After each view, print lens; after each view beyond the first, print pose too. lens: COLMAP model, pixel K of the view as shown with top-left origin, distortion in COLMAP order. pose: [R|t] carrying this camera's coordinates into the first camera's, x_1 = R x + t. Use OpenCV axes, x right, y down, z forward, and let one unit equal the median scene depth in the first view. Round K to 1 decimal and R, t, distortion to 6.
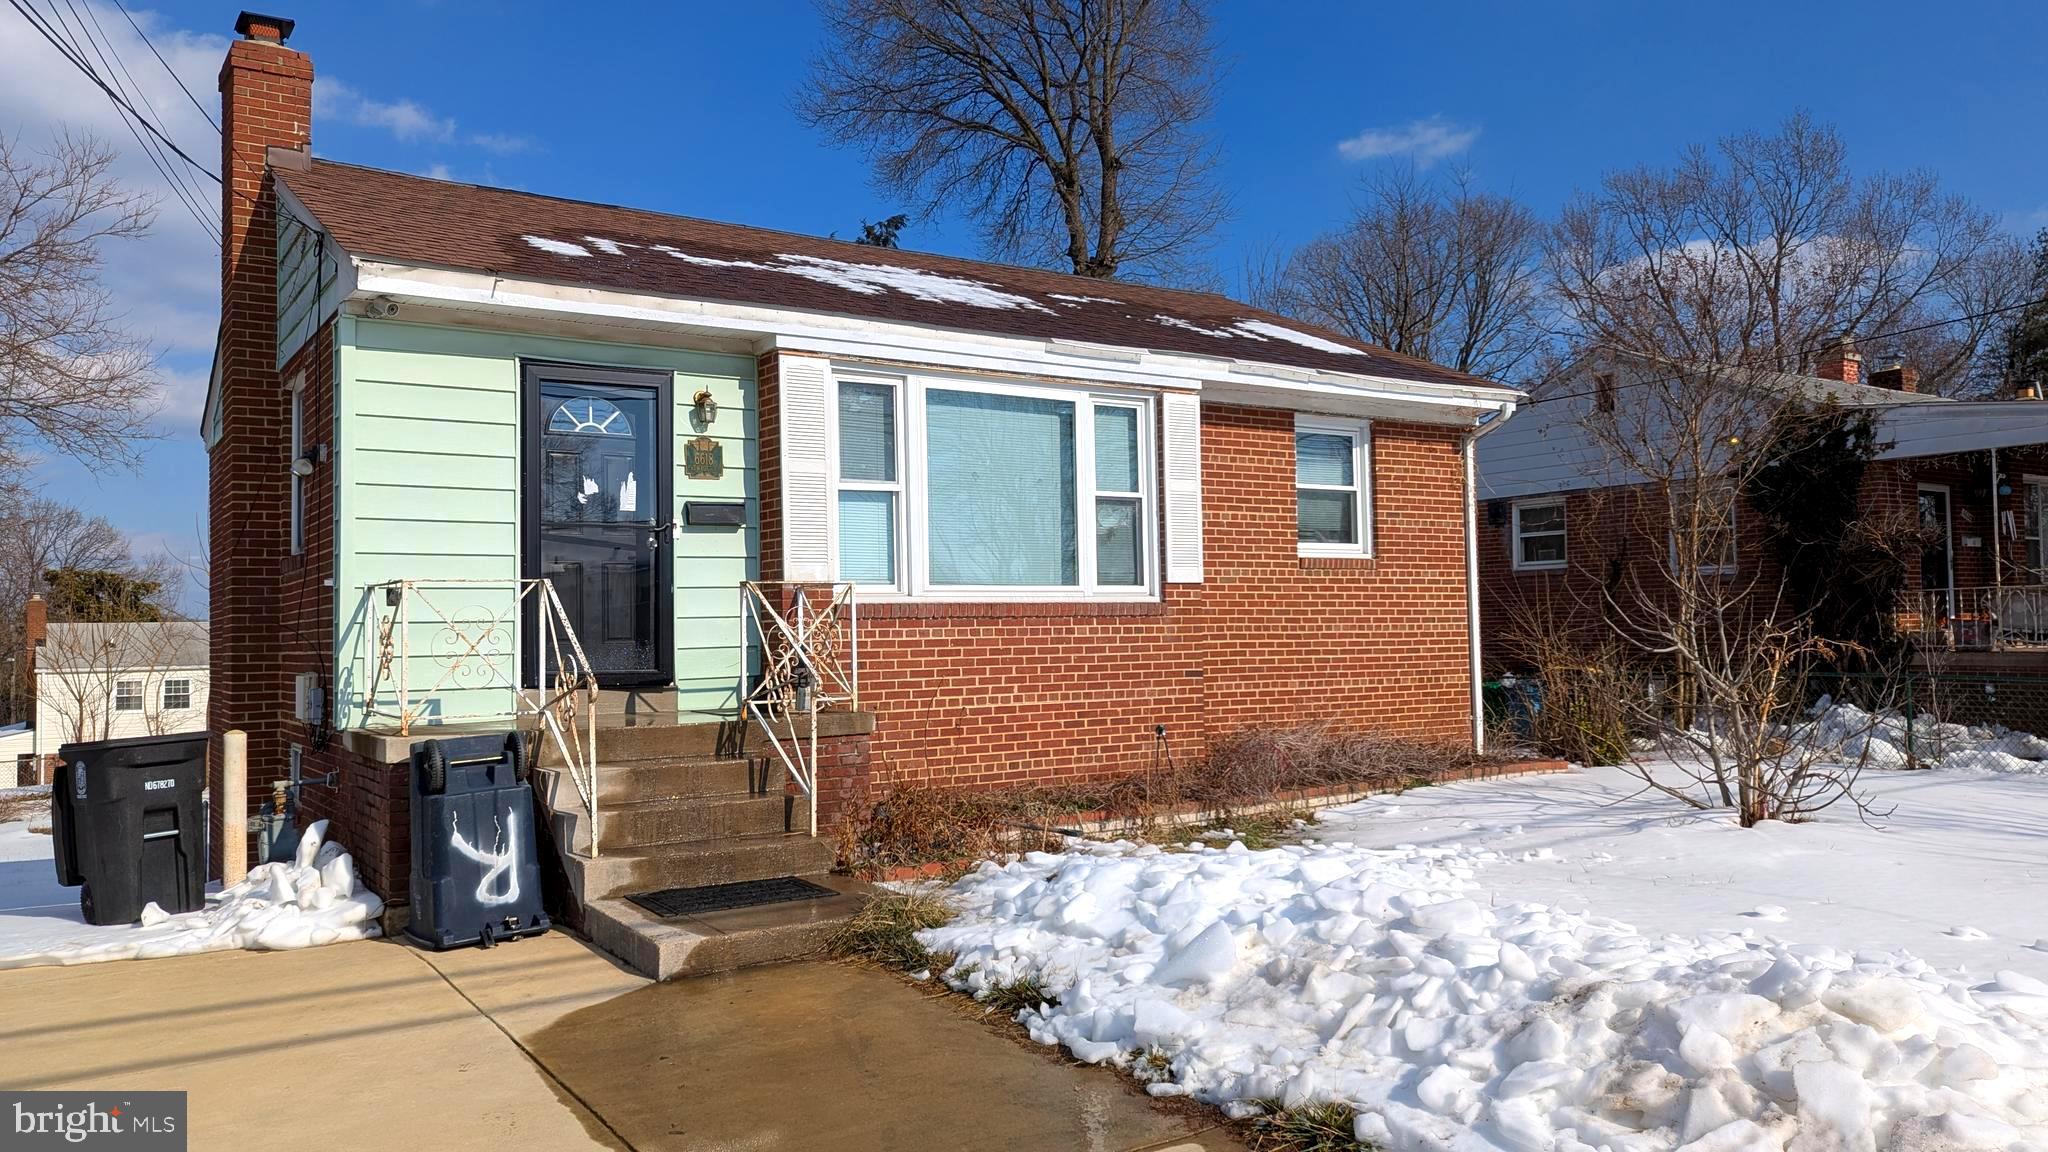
lens RADIAL K [[1470.2, 0, 1004.5], [0, 1470.2, 555.7], [0, 0, 1]] dist [0.050021, -0.013705]
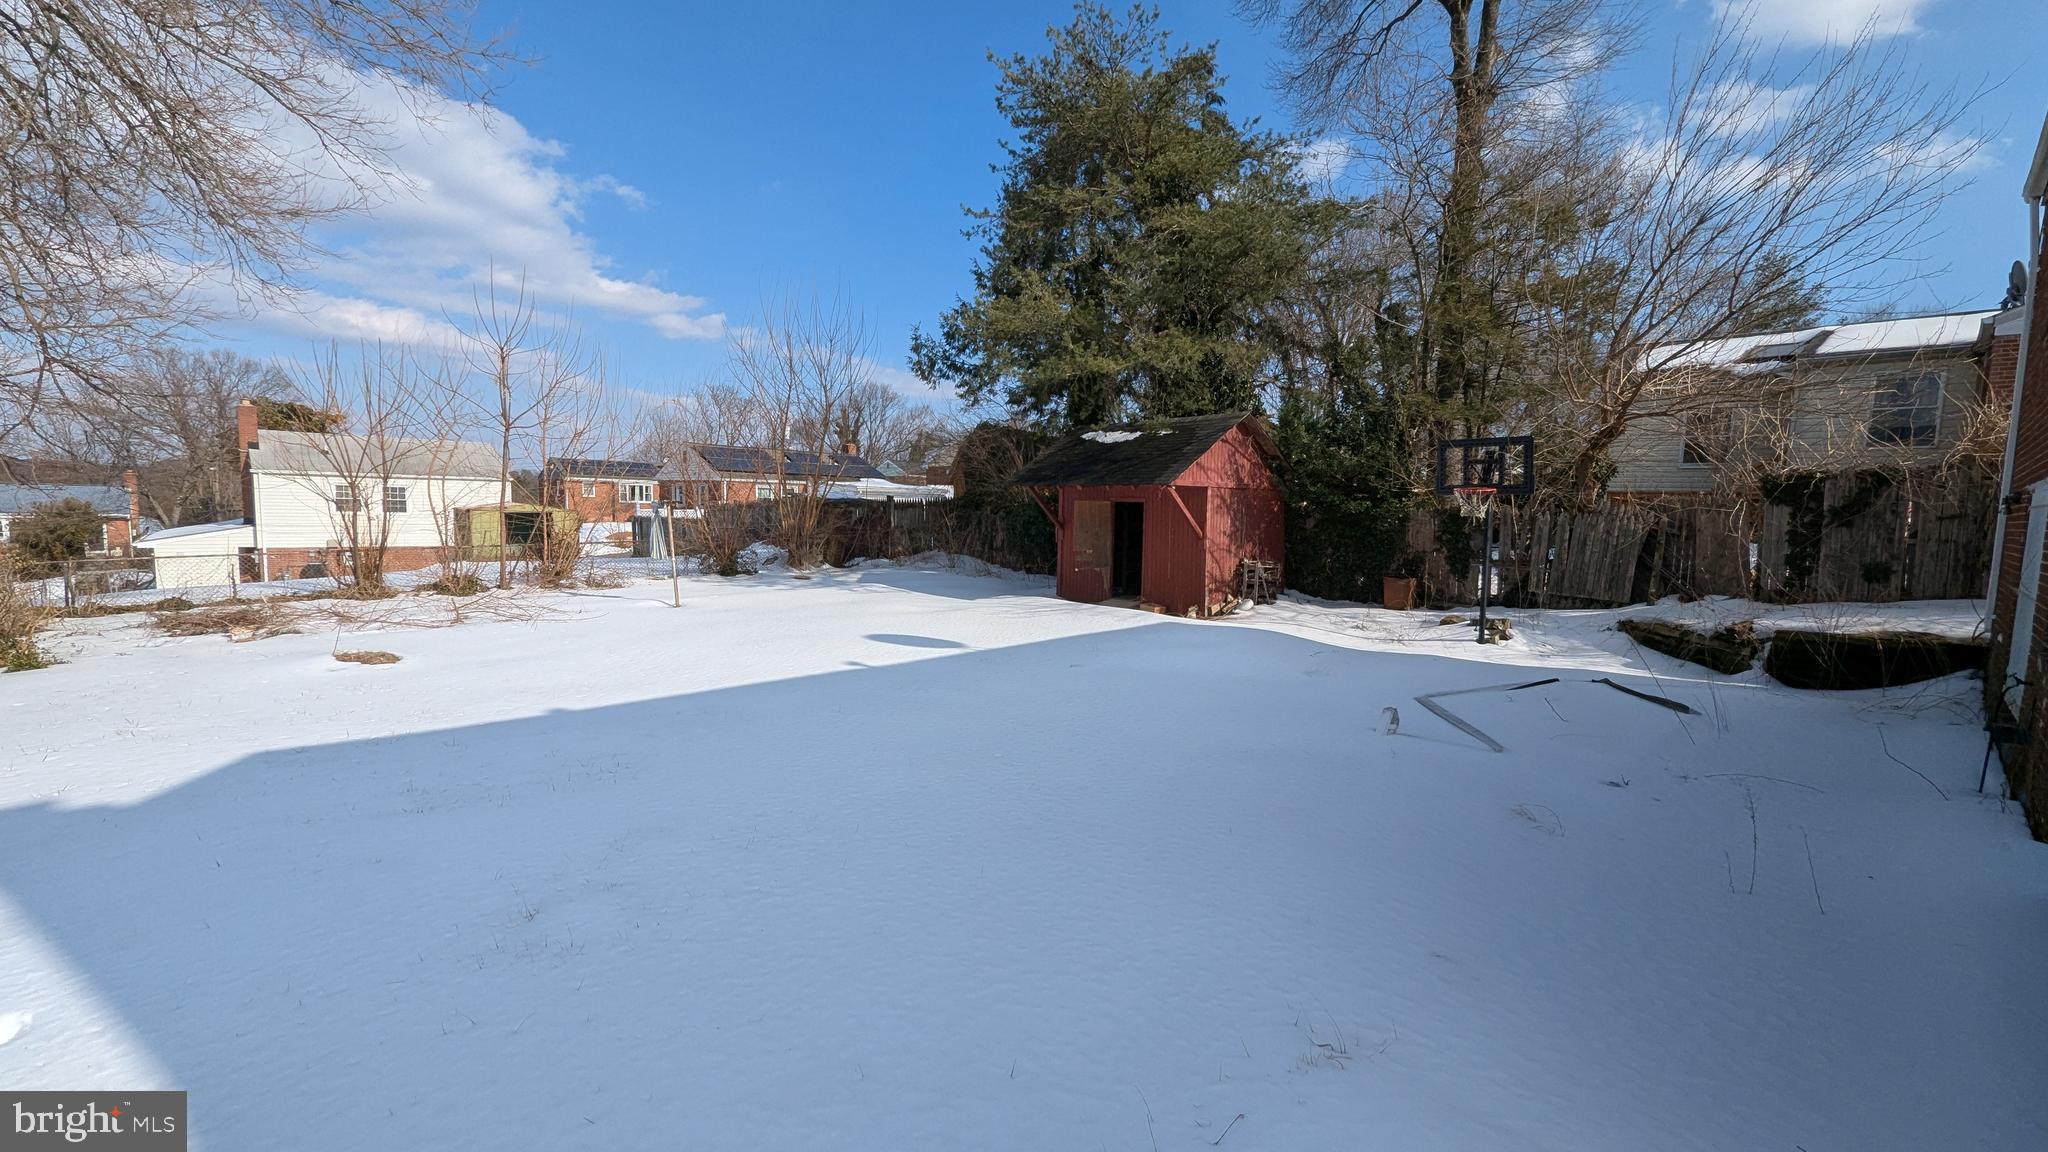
lens RADIAL K [[852.4, 0, 1036.1], [0, 852.4, 581.5], [0, 0, 1]] dist [-0.000775, -0.000140]
pose [[0.980445, 0.029438, 0.194578, -0.939413], [-0.056969, 0.988869, 0.137451, 0.175658], [-0.188366, -0.145848, 0.971209, 1.278437]]
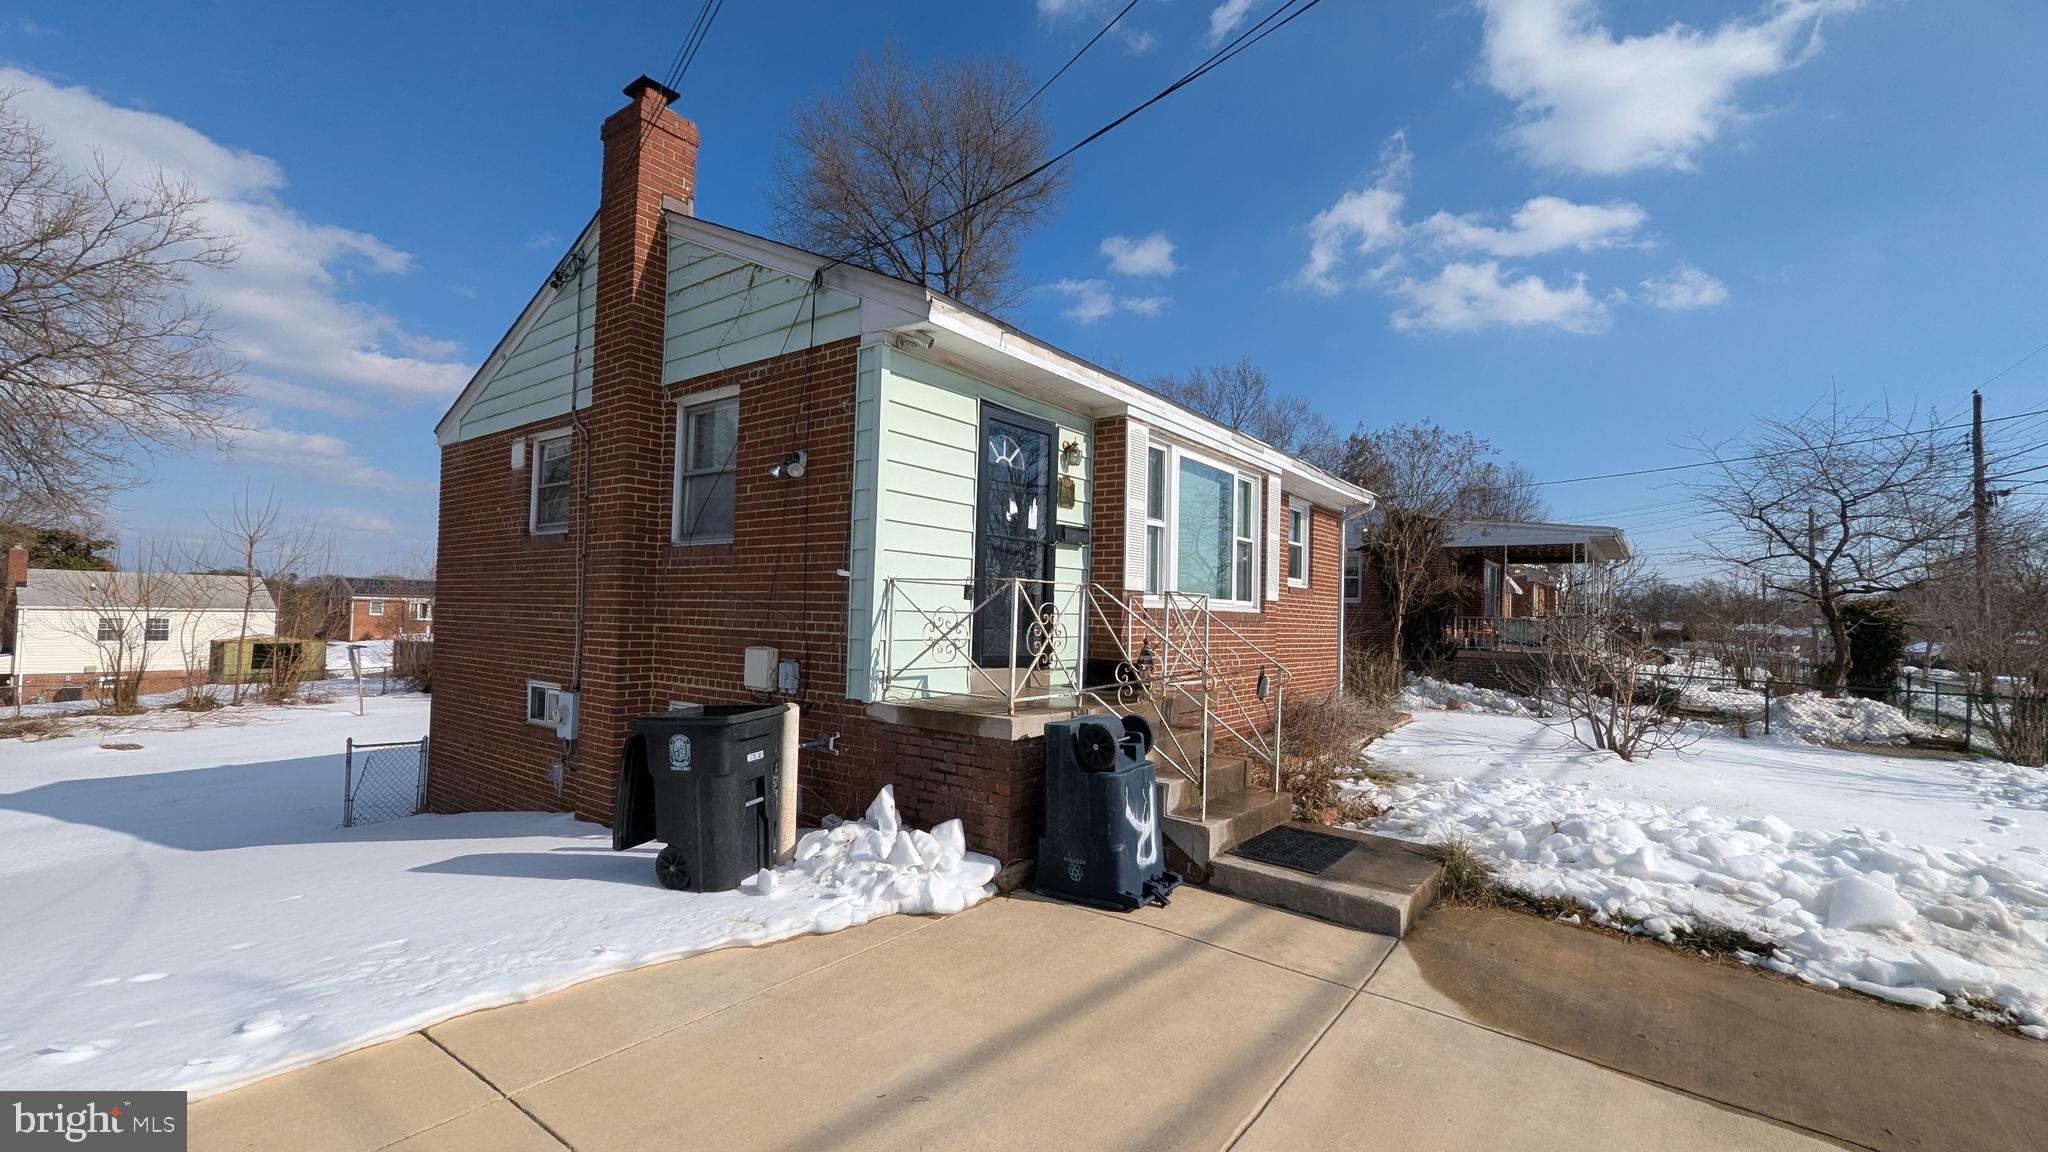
lens RADIAL K [[852.4, 0, 1023.5], [0, 852.4, 578.4], [0, 0, 1]] dist [-0.000775, -0.000140]
pose [[0.941783, 0.056743, 0.331400, -0.435855], [-0.060467, 0.998170, 0.000930, 0.010611], [-0.330741, -0.020914, 0.943490, 0.266826]]
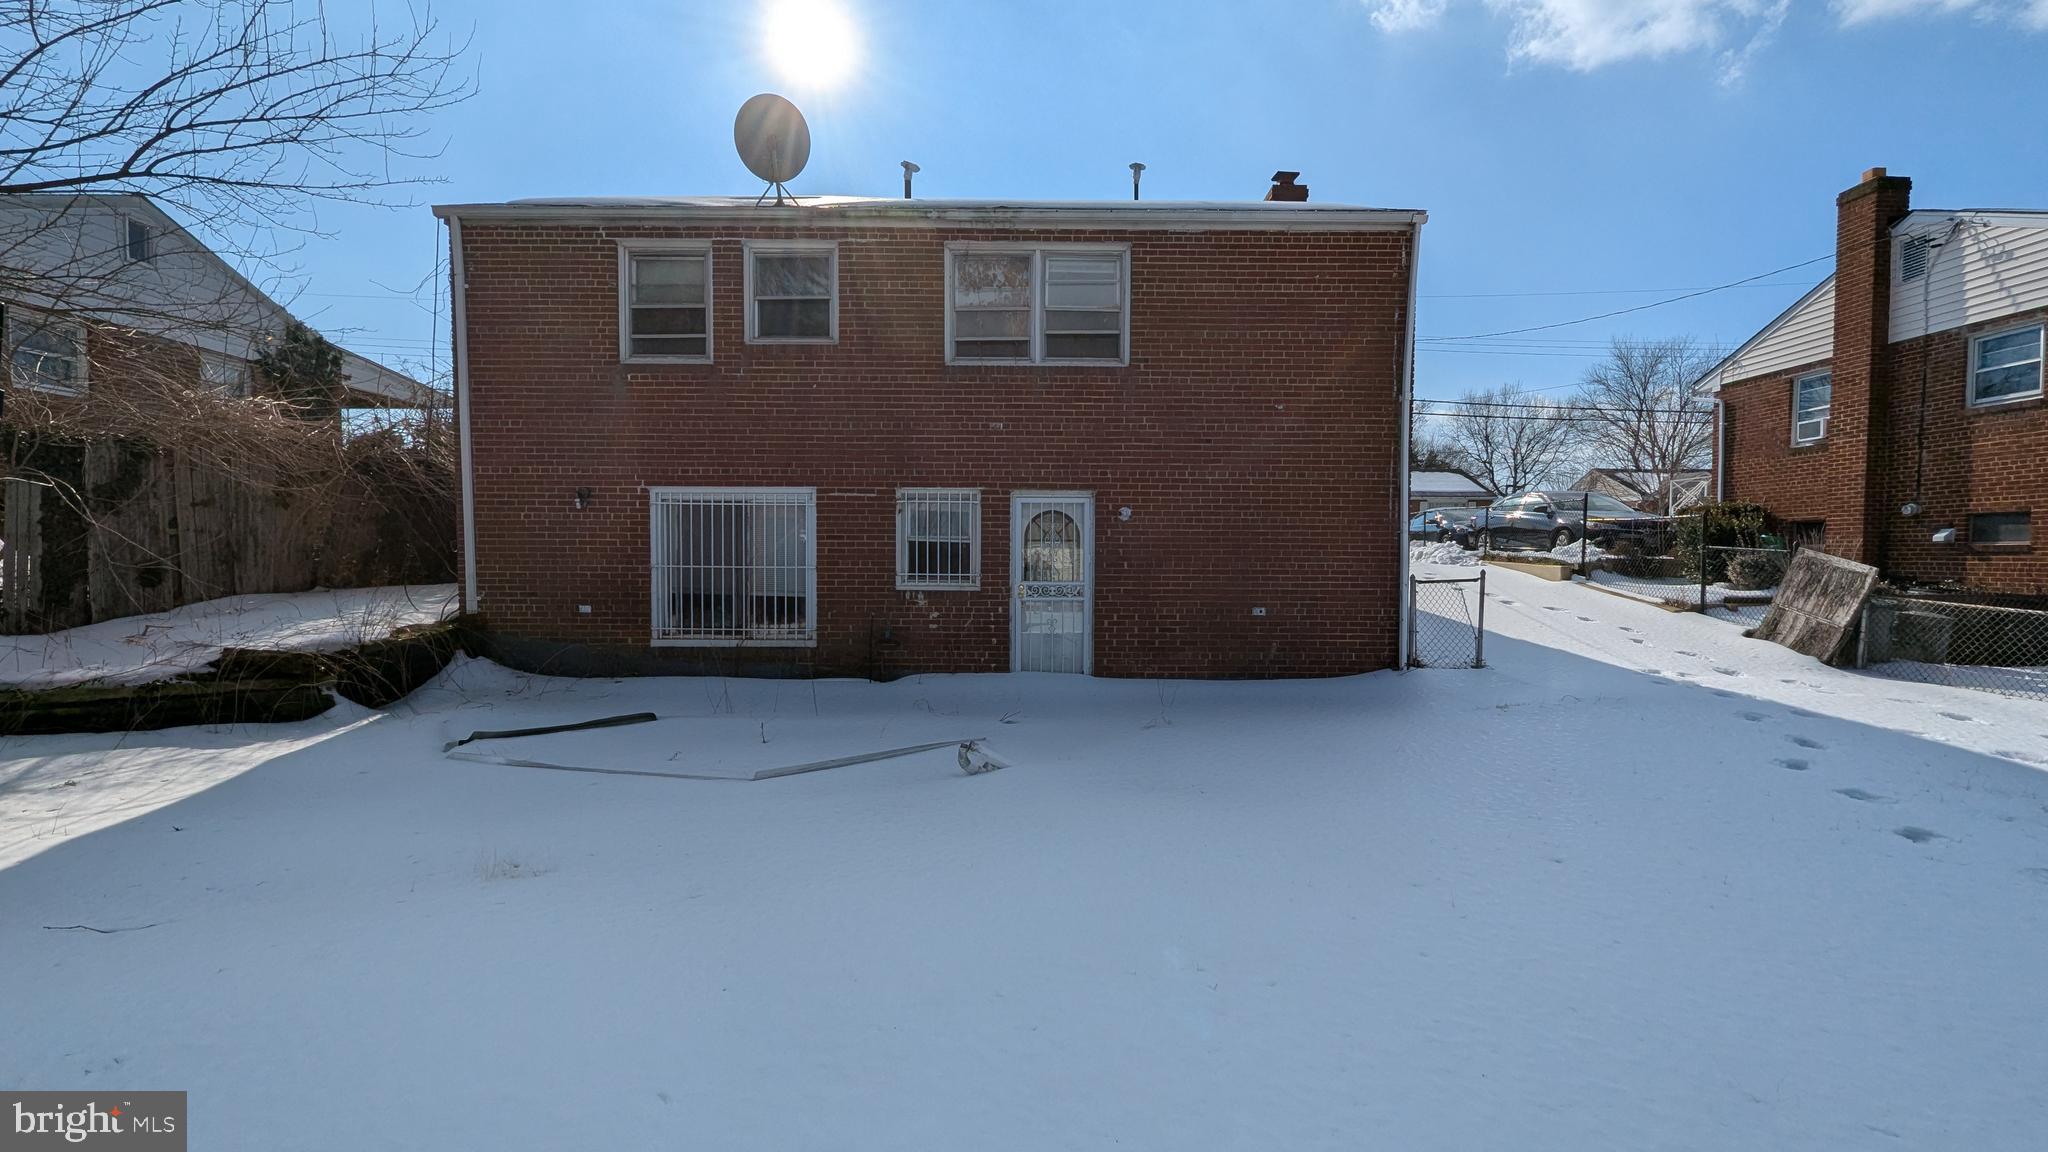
lens RADIAL K [[852.4, 0, 1019.4], [0, 852.4, 579.5], [0, 0, 1]] dist [-0.000775, -0.000140]
pose [[-0.841949, 0.001204, 0.539556, -0.851093], [-0.015832, 0.999512, -0.026936, 0.257133], [-0.539325, -0.031221, -0.841519, 2.255869]]
